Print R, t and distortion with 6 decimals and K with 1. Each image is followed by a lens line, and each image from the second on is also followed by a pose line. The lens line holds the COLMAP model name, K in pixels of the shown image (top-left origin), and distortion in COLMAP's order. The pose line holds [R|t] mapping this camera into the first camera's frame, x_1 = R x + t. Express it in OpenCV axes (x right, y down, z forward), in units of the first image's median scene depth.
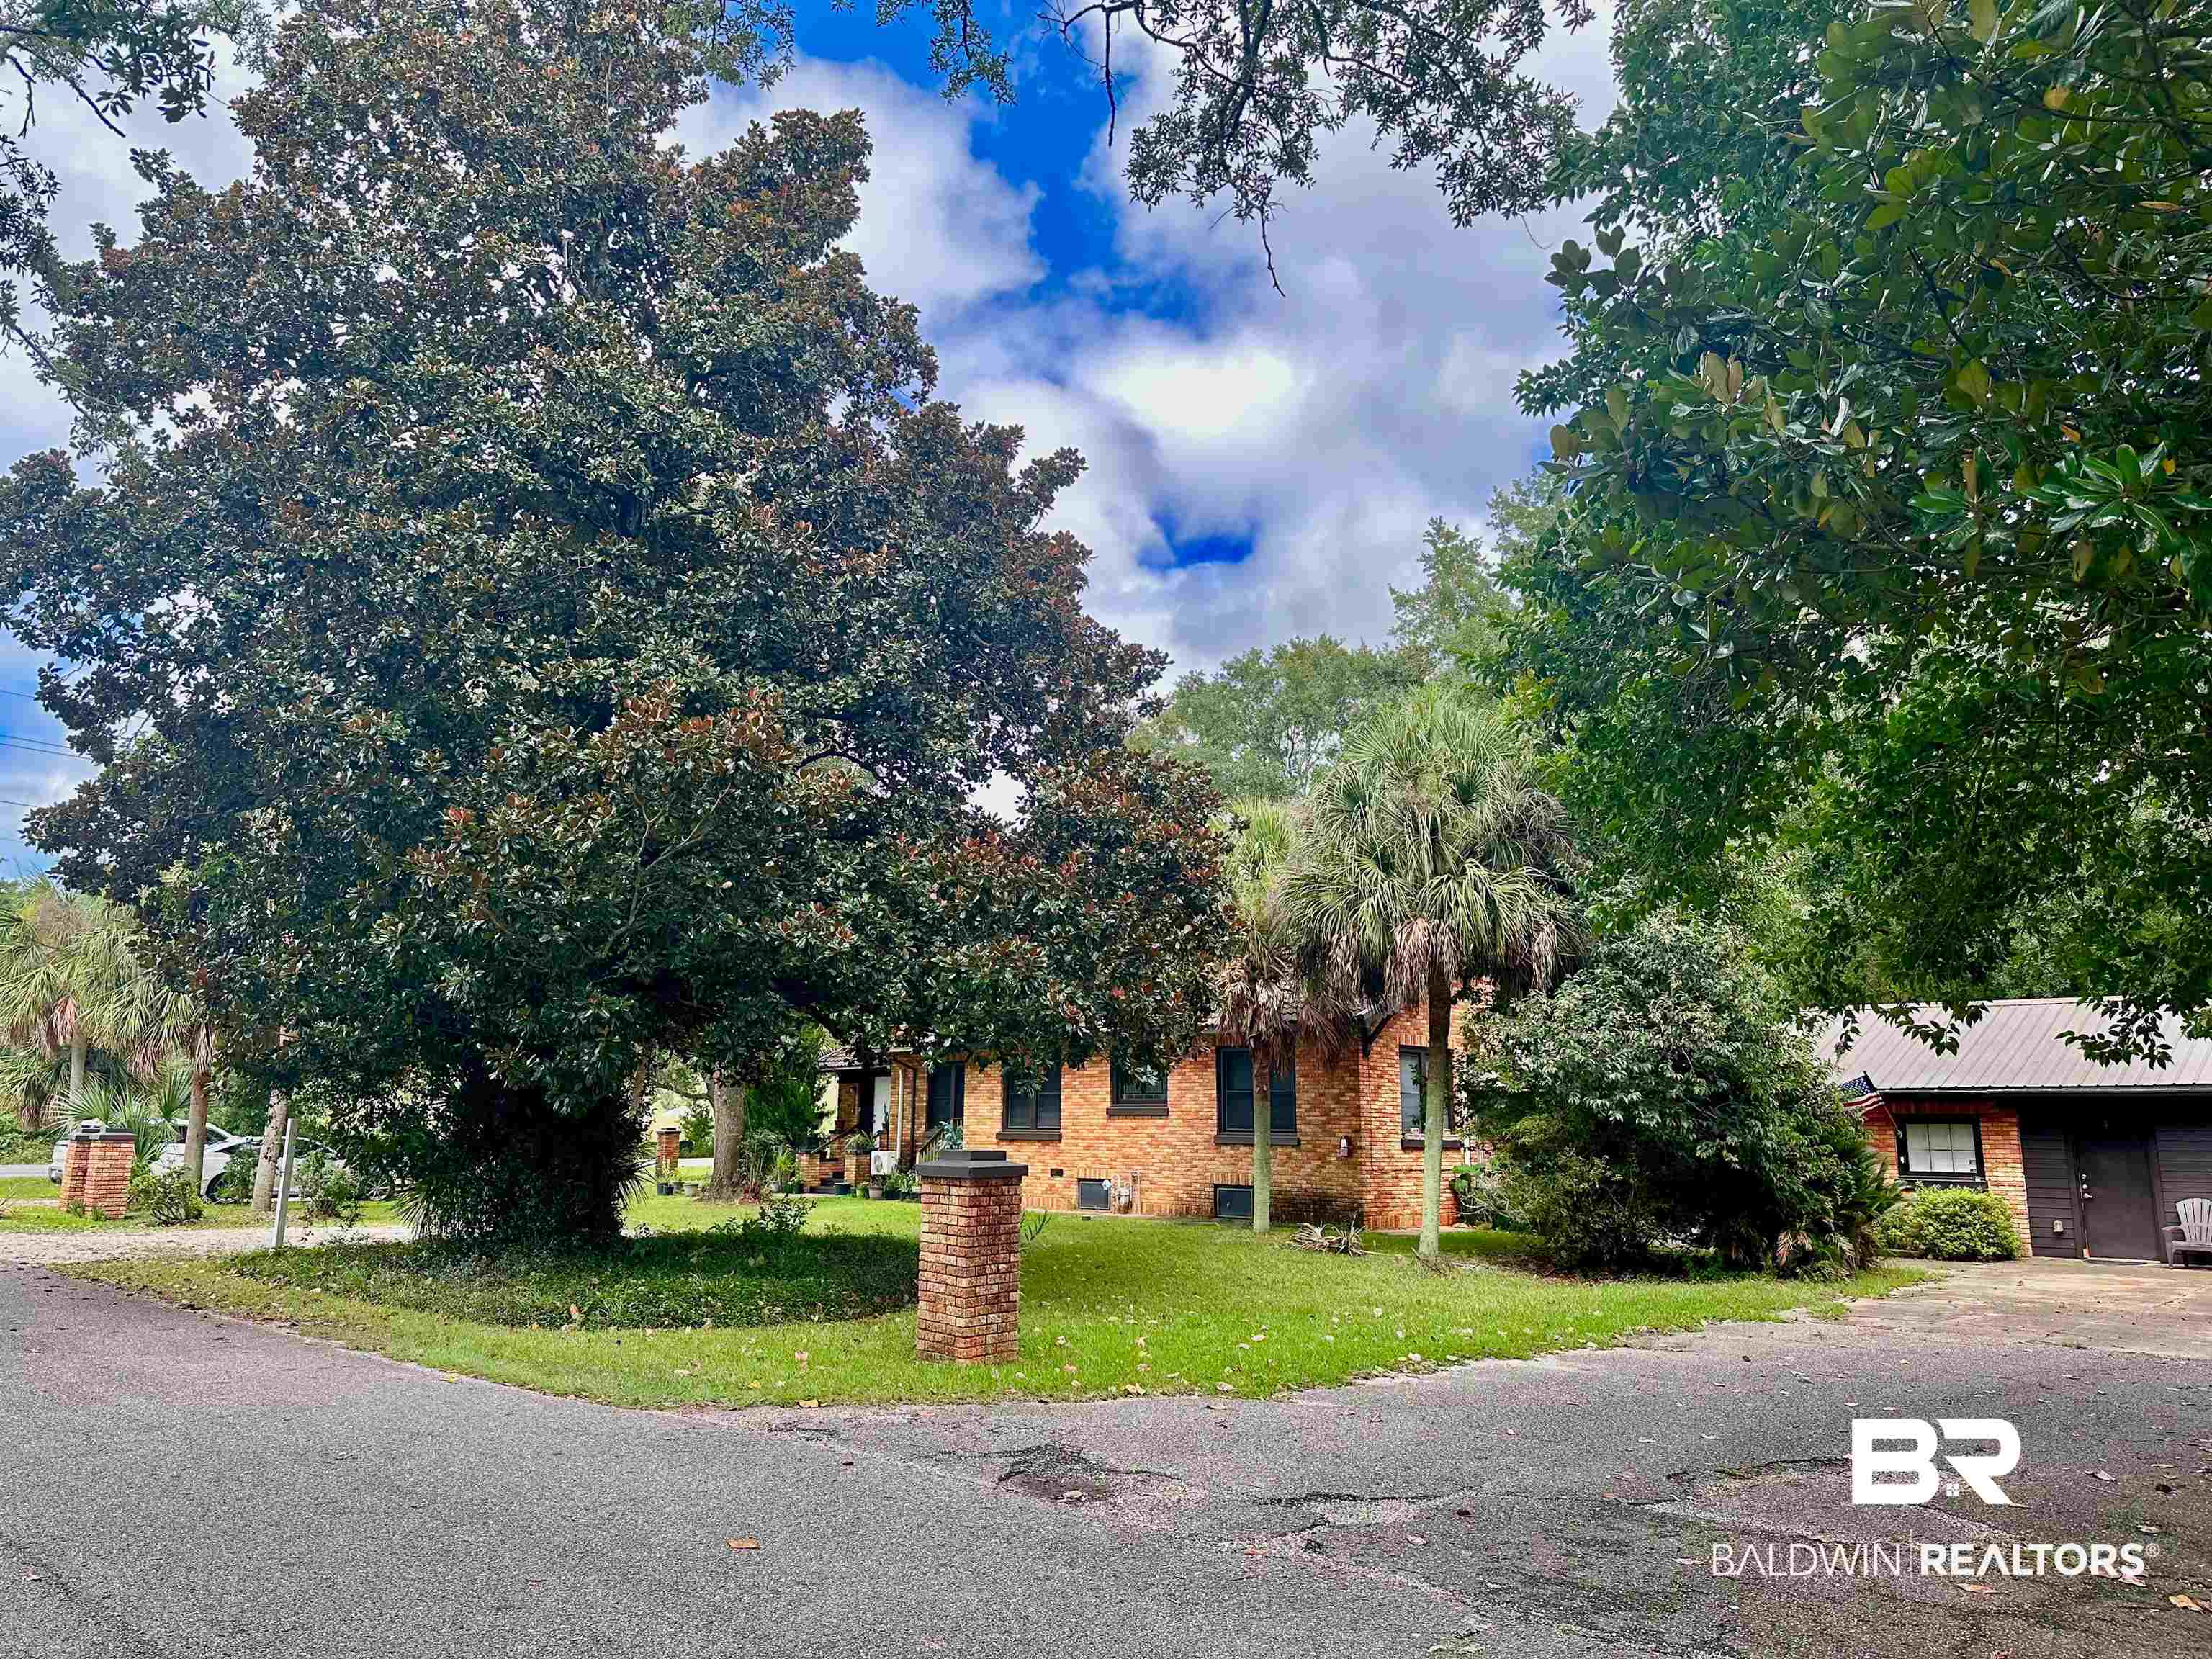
lens RADIAL K [[1565.7, 0, 1106.0], [0, 1565.7, 829.5], [0, 0, 1]] dist [0.043212, -0.076125]
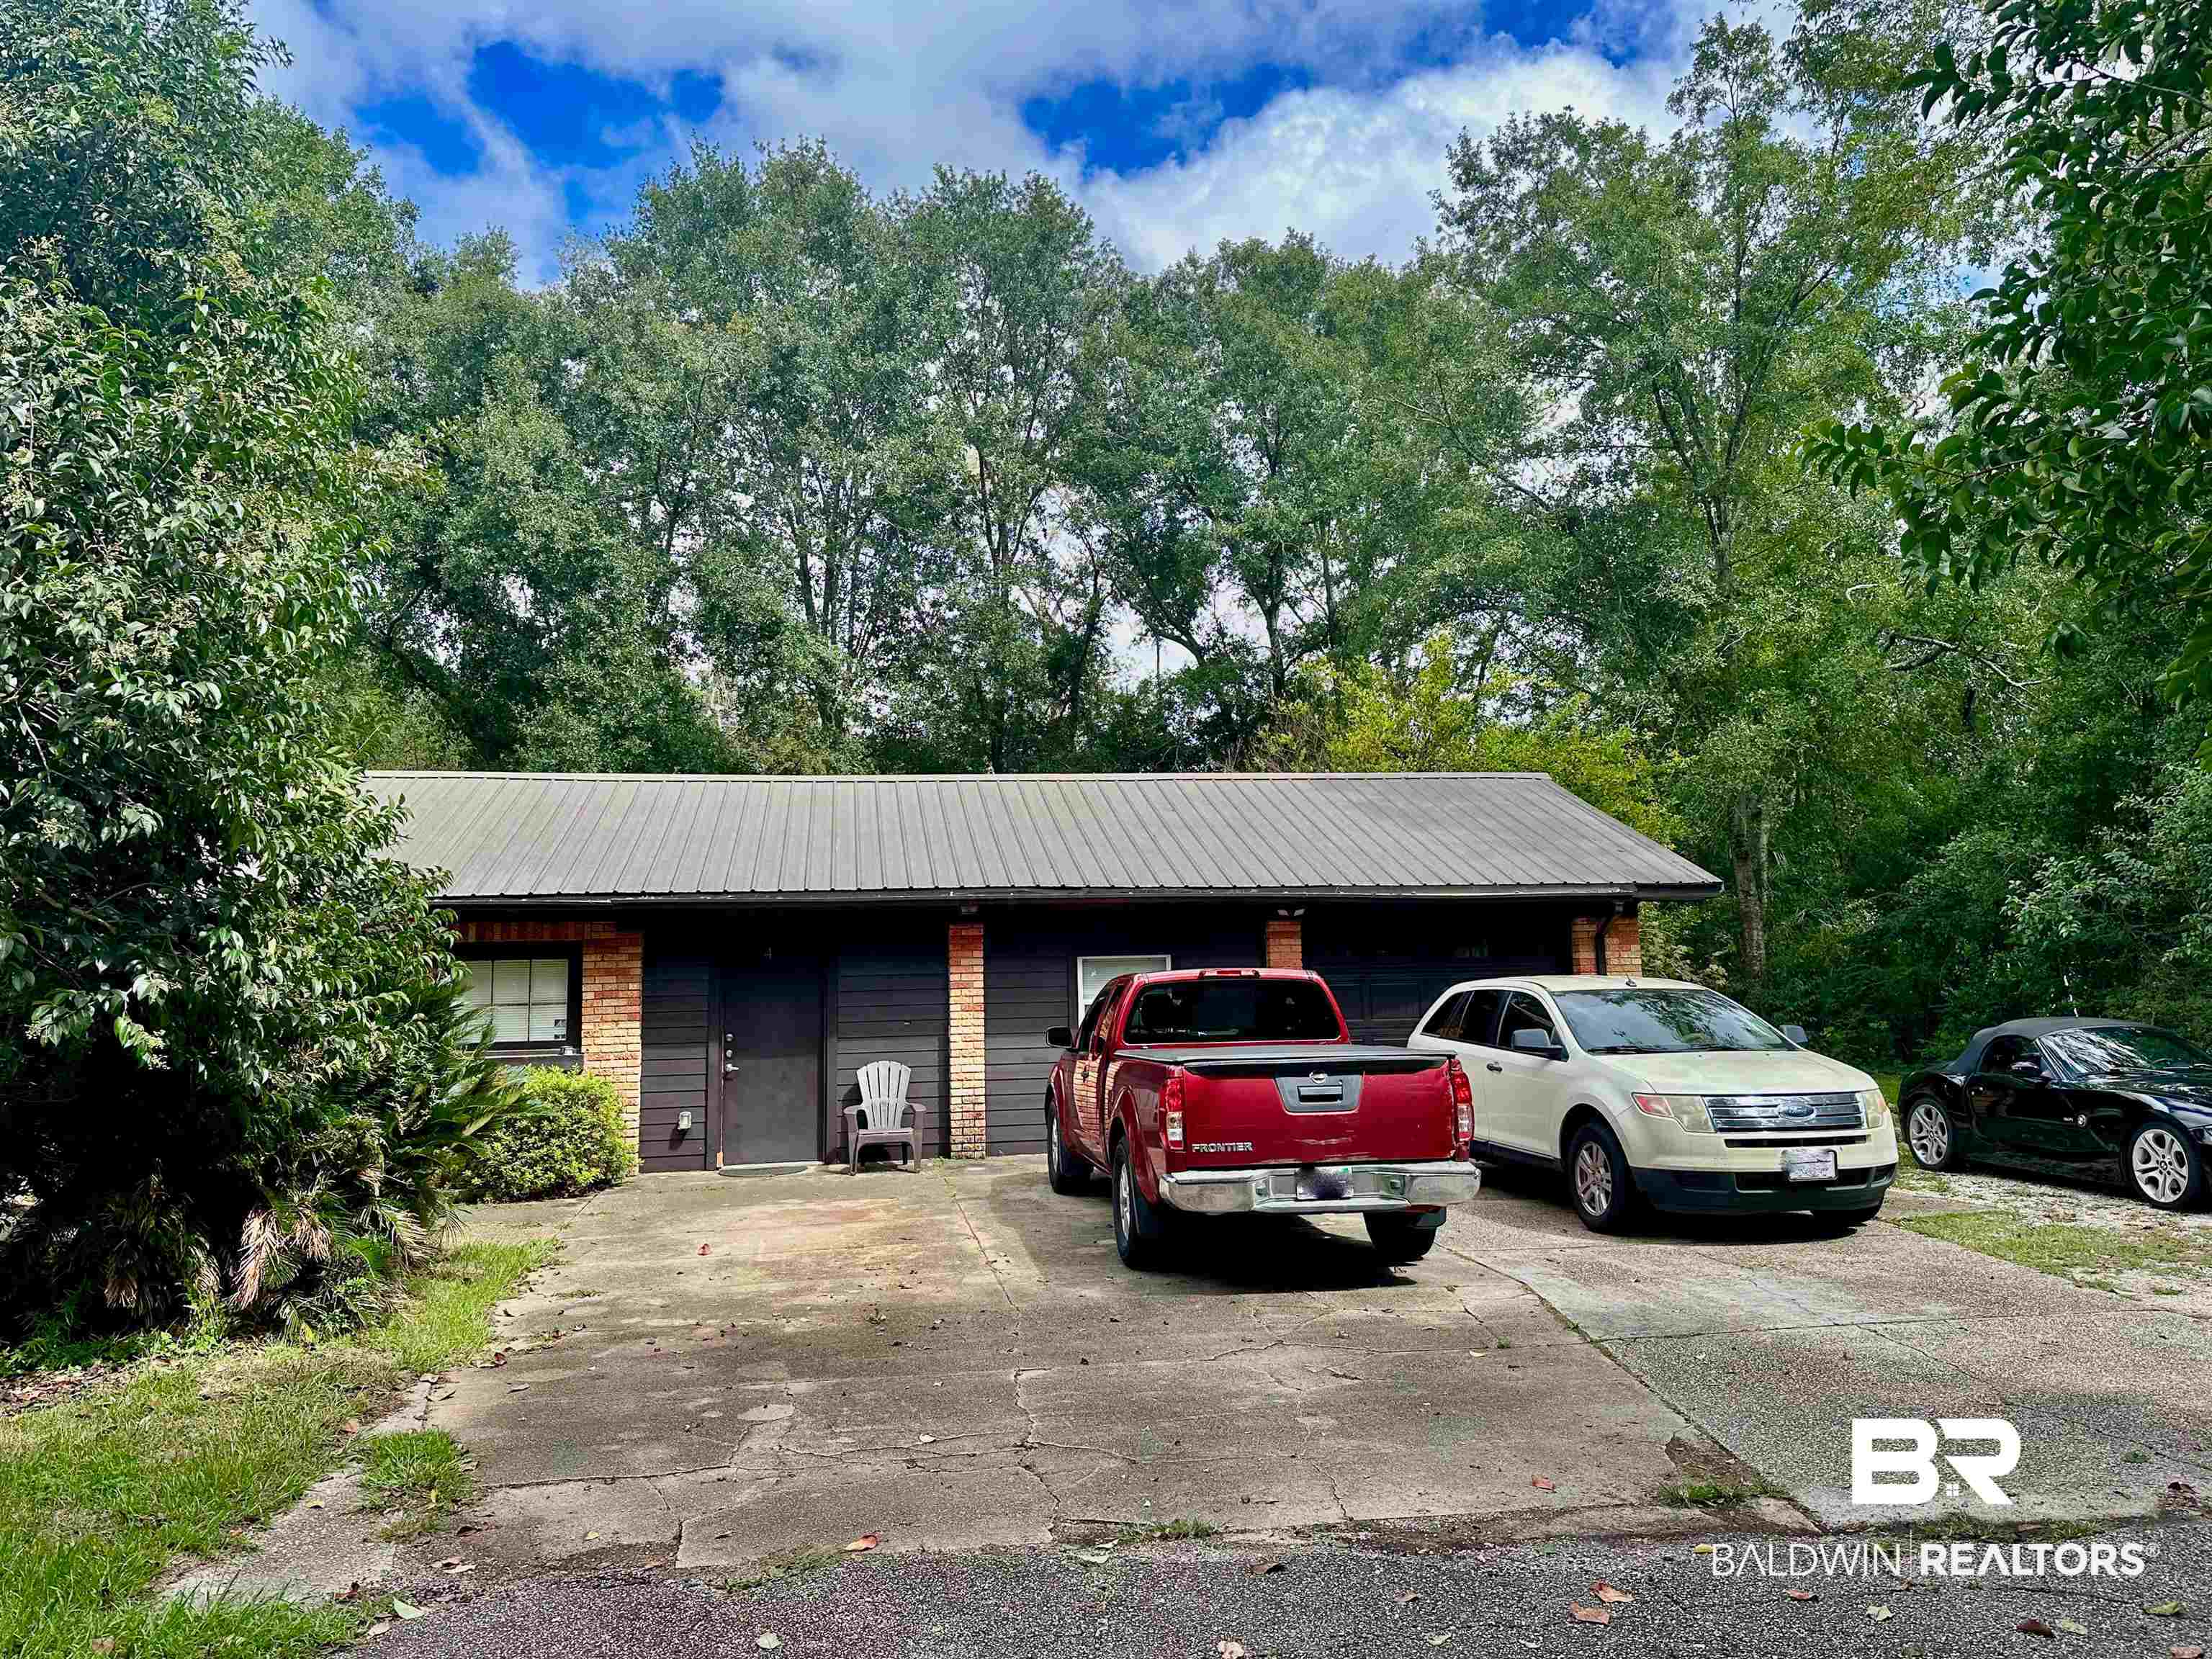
lens RADIAL K [[1565.7, 0, 1106.0], [0, 1565.7, 829.5], [0, 0, 1]] dist [0.043212, -0.076125]
pose [[0.576834, 0.052206, 0.815191, 0.219945], [-0.115782, 0.993106, 0.018328, 0.123703], [-0.808614, -0.104957, 0.578902, 0.591525]]
